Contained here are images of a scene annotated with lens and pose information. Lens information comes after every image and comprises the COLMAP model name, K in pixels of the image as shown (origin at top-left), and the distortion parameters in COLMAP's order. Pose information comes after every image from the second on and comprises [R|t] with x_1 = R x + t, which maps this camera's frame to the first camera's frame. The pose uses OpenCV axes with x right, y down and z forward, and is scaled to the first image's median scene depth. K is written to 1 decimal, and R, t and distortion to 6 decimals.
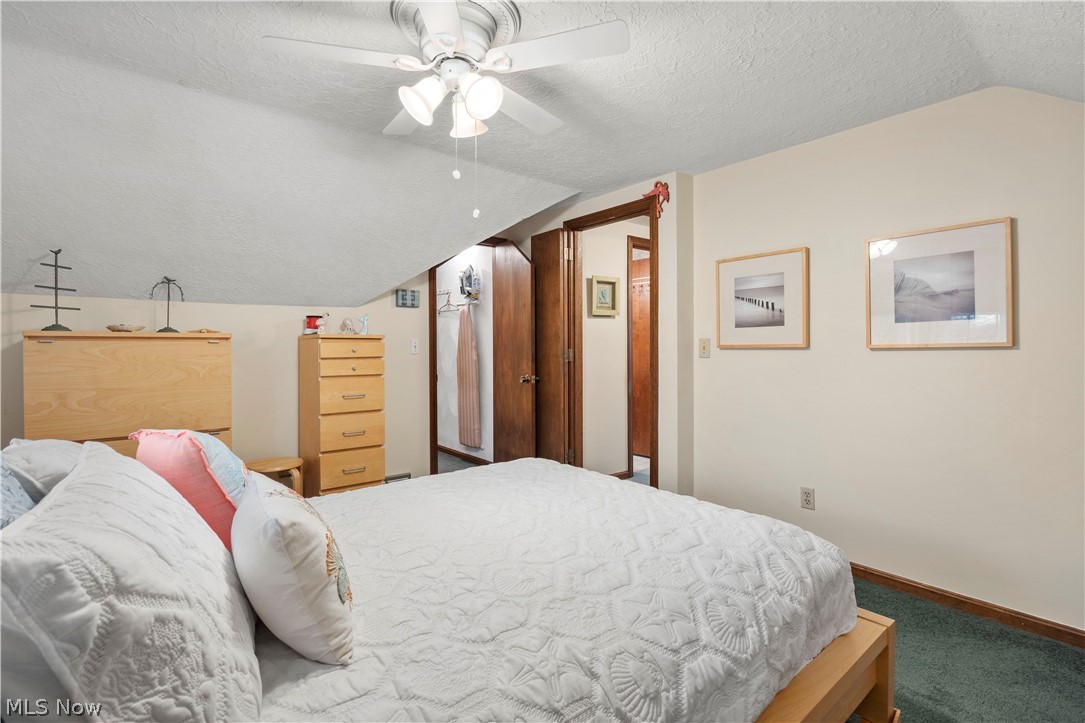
lens RADIAL K [[519.2, 0, 544.2], [0, 519.2, 347.4], [0, 0, 1]] dist [-0.002152, -0.000136]
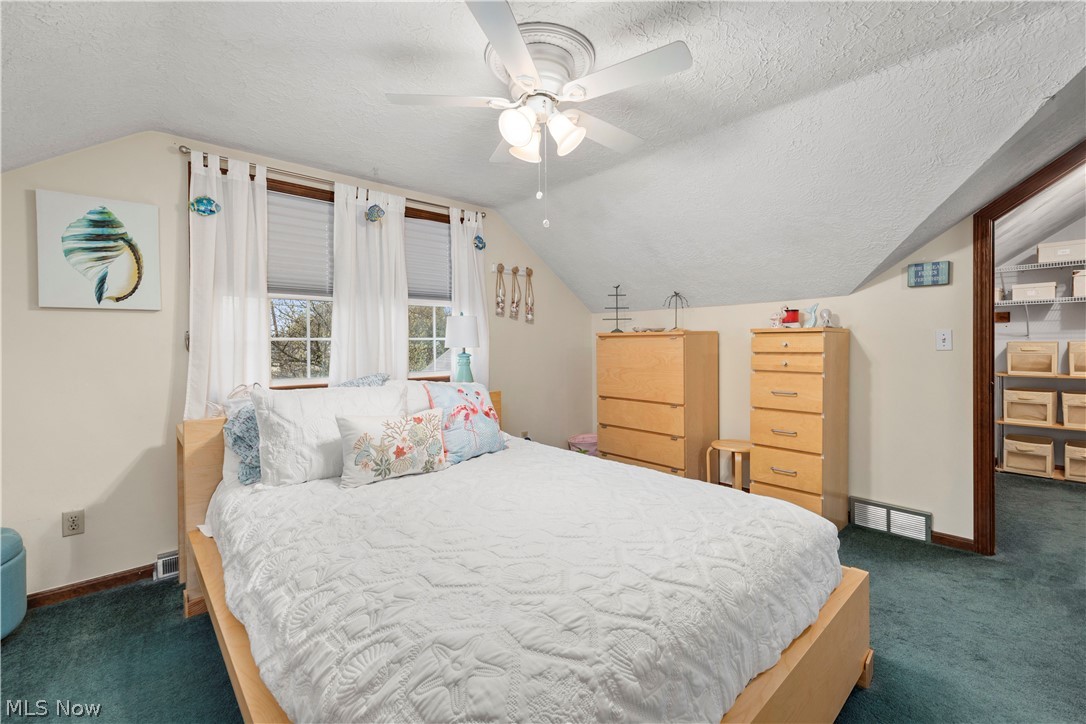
lens RADIAL K [[449.6, 0, 503.8], [0, 449.6, 349.5], [0, 0, 1]] dist [-0.000927, -0.000036]
pose [[0.009544, 0.018544, -0.999782, 0.545991], [0.005342, 0.999813, 0.018596, -0.005310], [0.999940, -0.005518, 0.009443, 0.593298]]
